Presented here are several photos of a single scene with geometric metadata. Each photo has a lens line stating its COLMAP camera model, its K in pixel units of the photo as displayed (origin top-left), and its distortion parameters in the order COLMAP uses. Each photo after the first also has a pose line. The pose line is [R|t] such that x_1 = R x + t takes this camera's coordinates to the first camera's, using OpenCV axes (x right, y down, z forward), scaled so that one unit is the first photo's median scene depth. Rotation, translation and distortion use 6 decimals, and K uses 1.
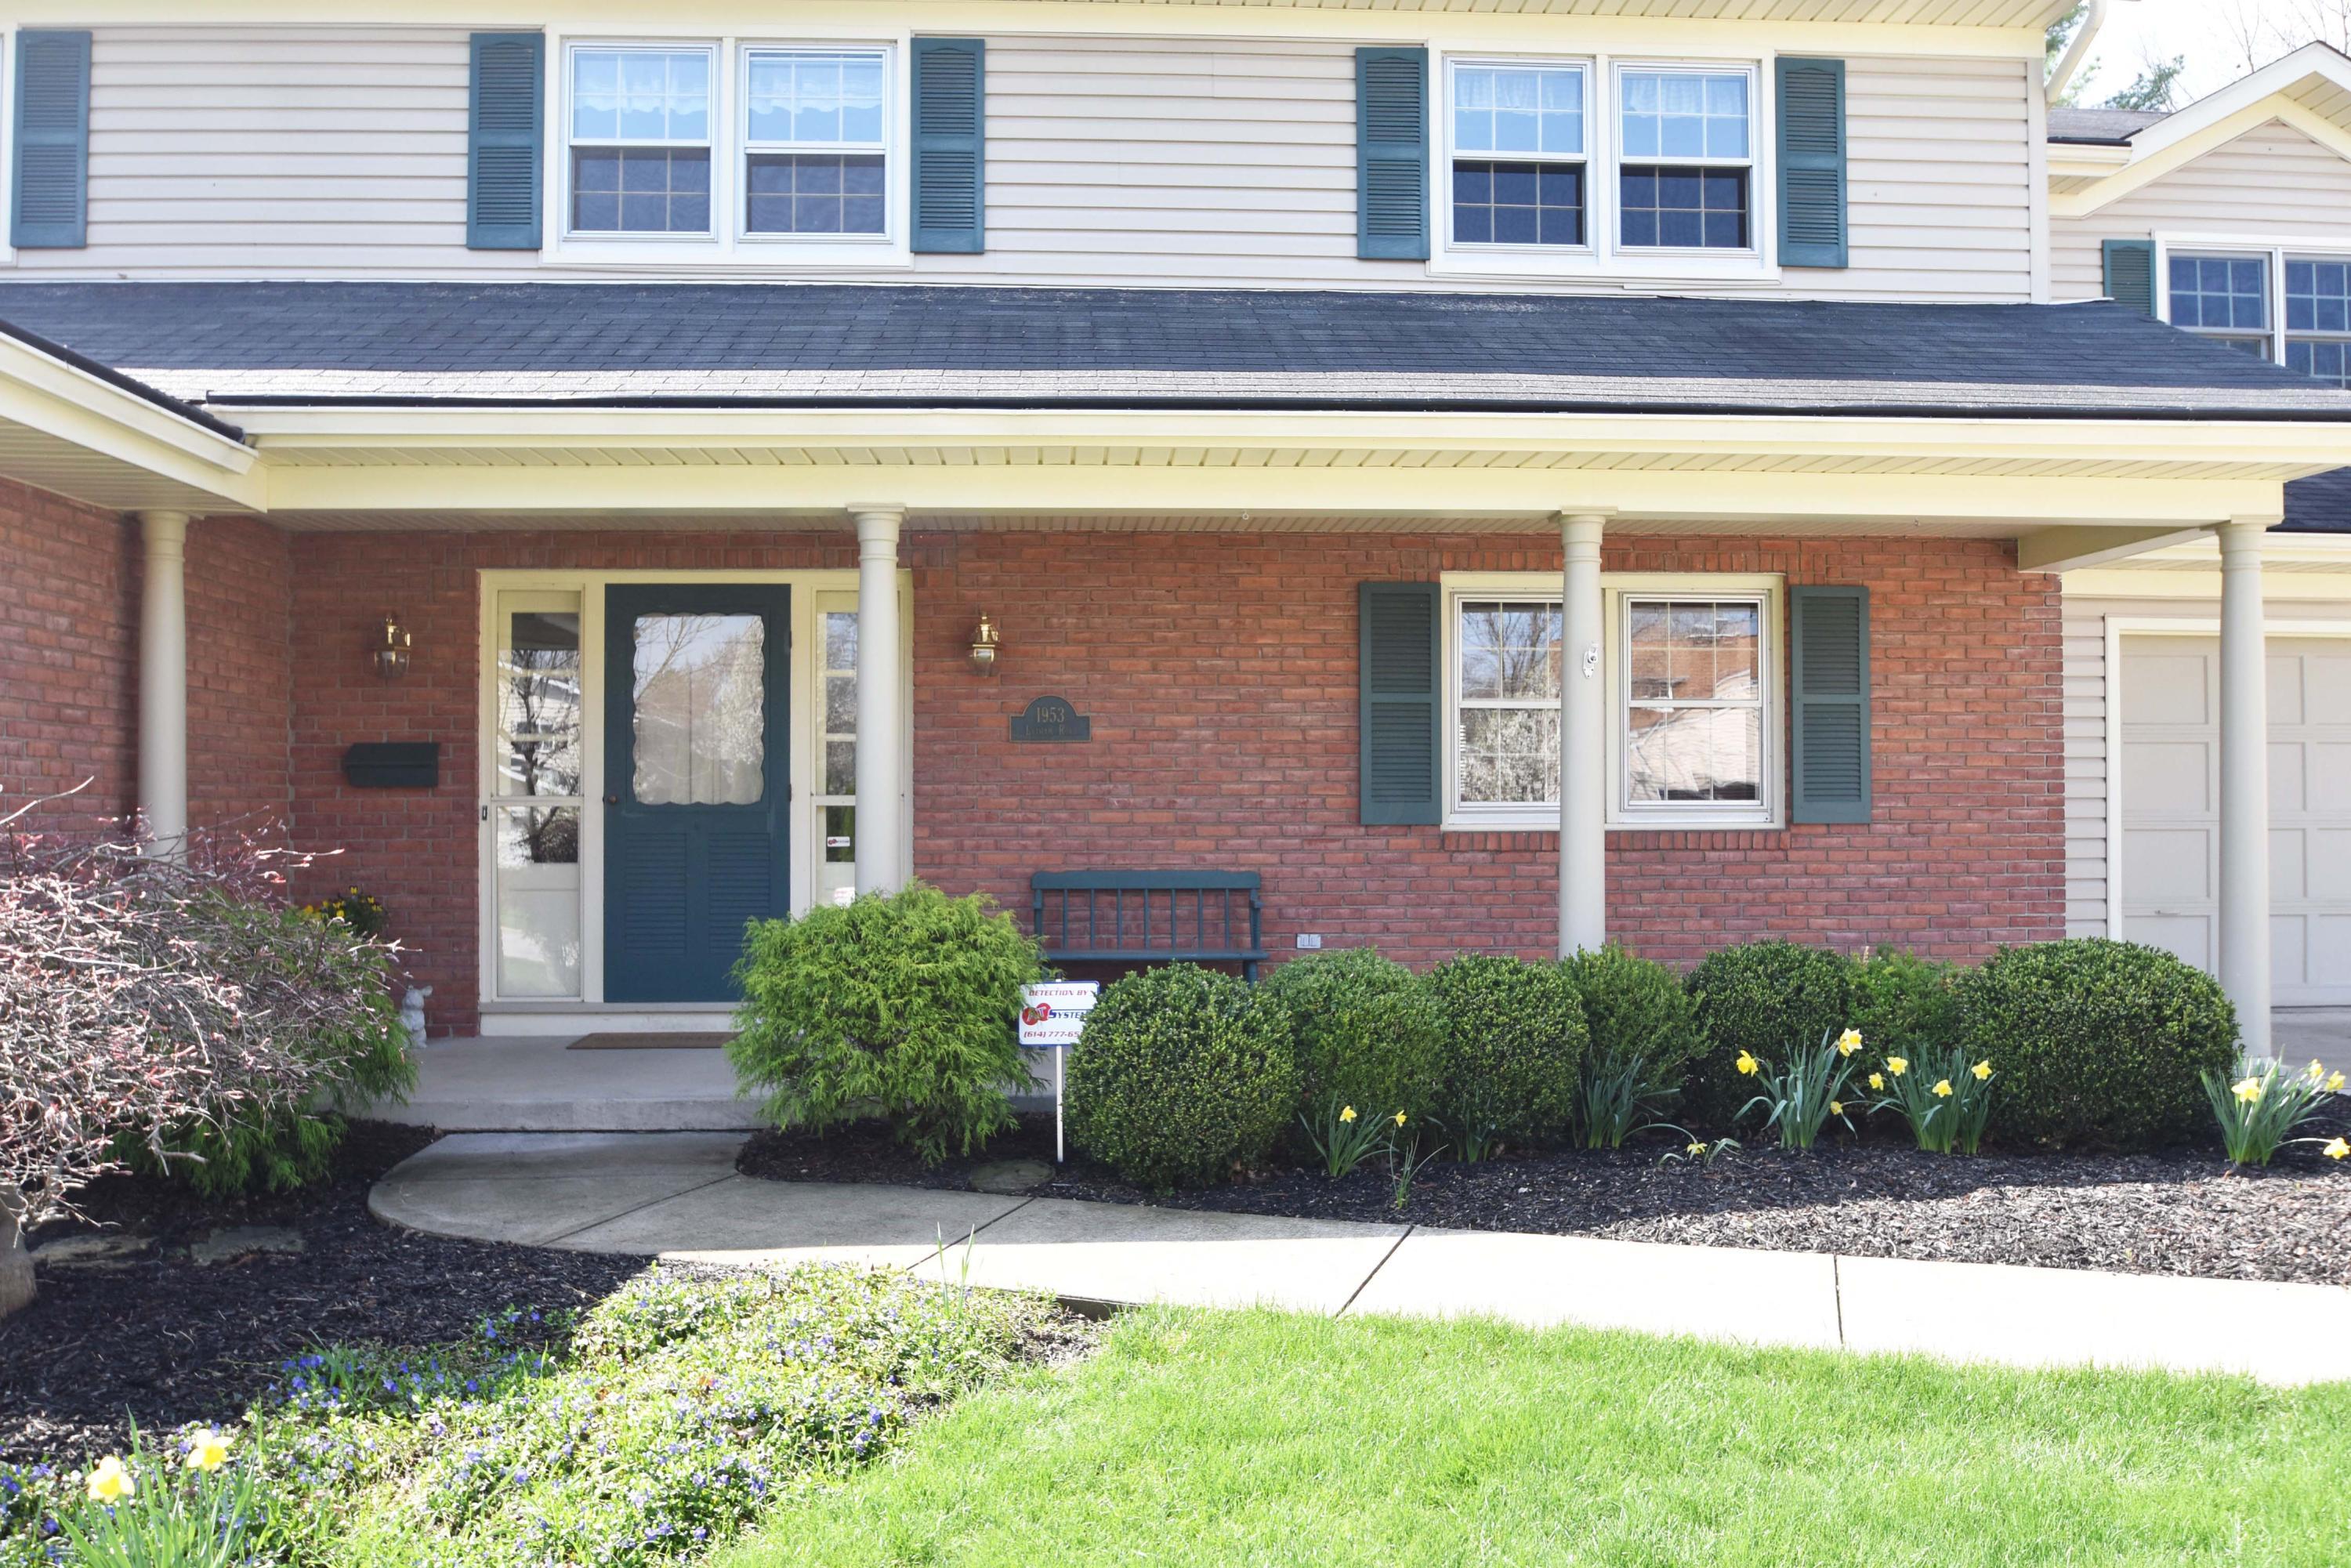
lens RADIAL K [[1810.3, 0, 1175.5], [0, 1810.3, 784.0], [0, 0, 1]] dist [-0.026699, 0.013456]
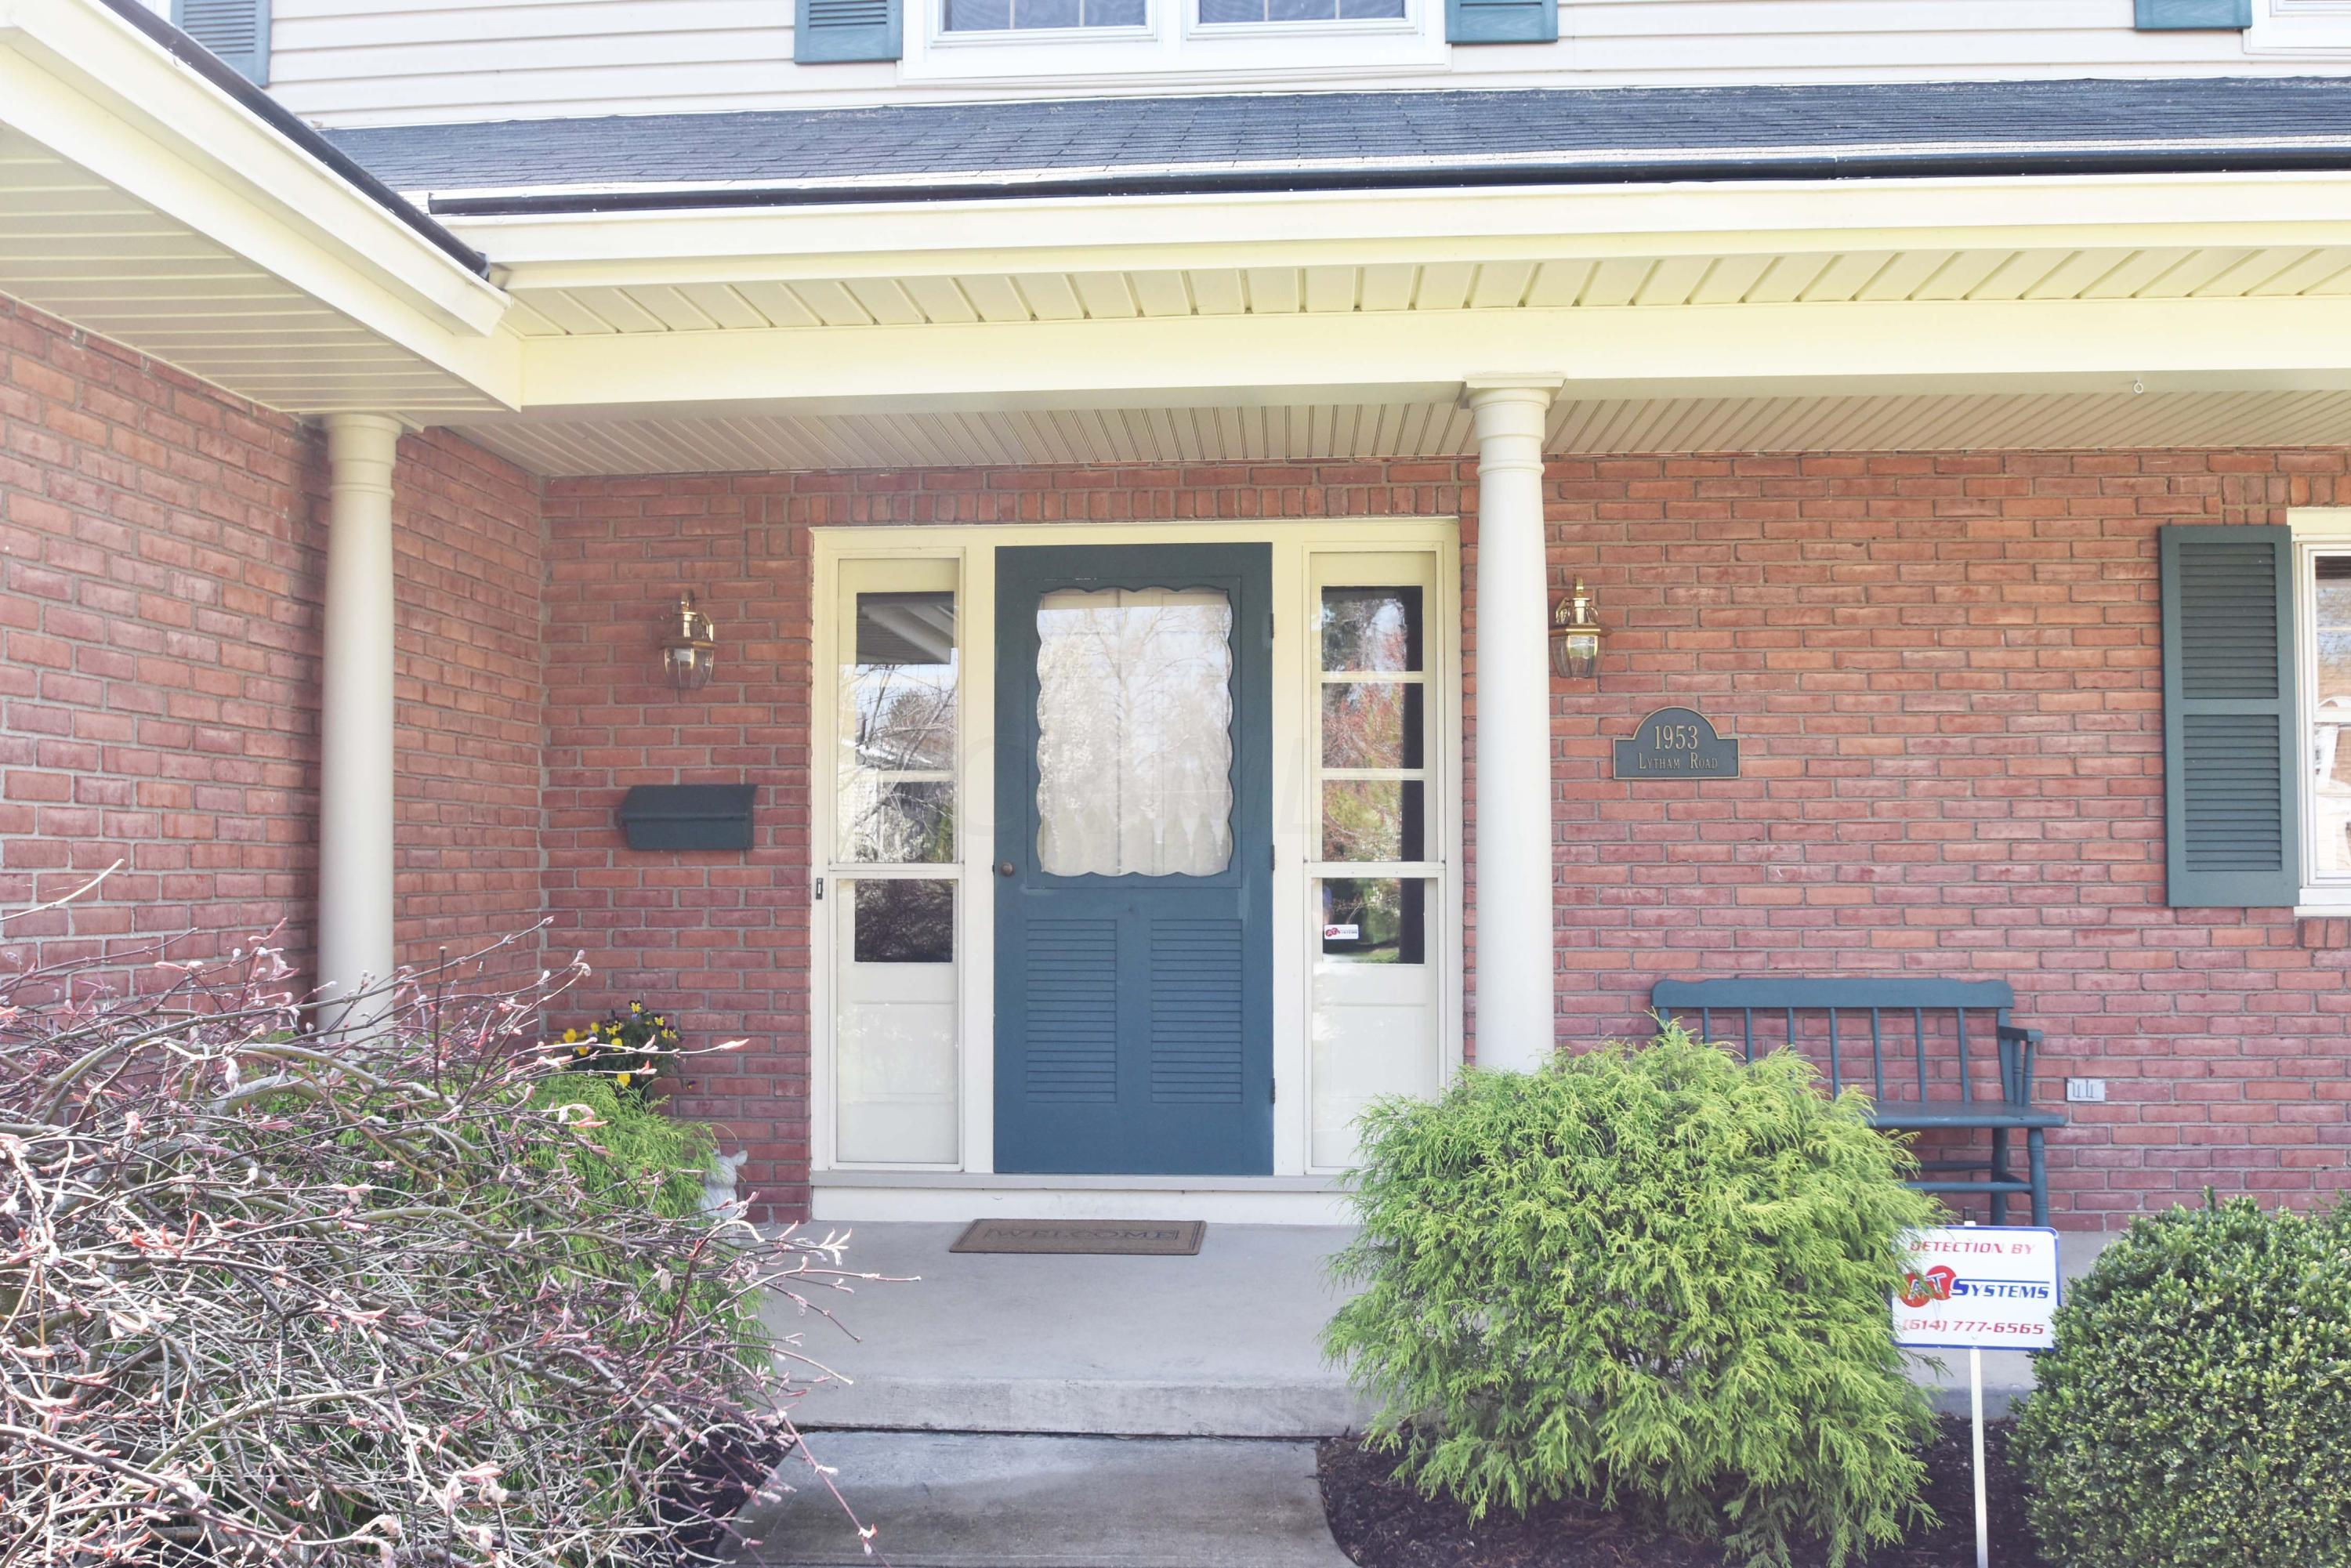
lens RADIAL K [[1810.3, 0, 1175.5], [0, 1810.3, 784.0], [0, 0, 1]] dist [-0.026699, 0.013456]
pose [[0.995031, -0.004969, -0.099441, -0.182936], [0.002369, 0.999653, -0.026252, -0.004945], [0.099537, 0.025886, 0.994697, 0.339762]]
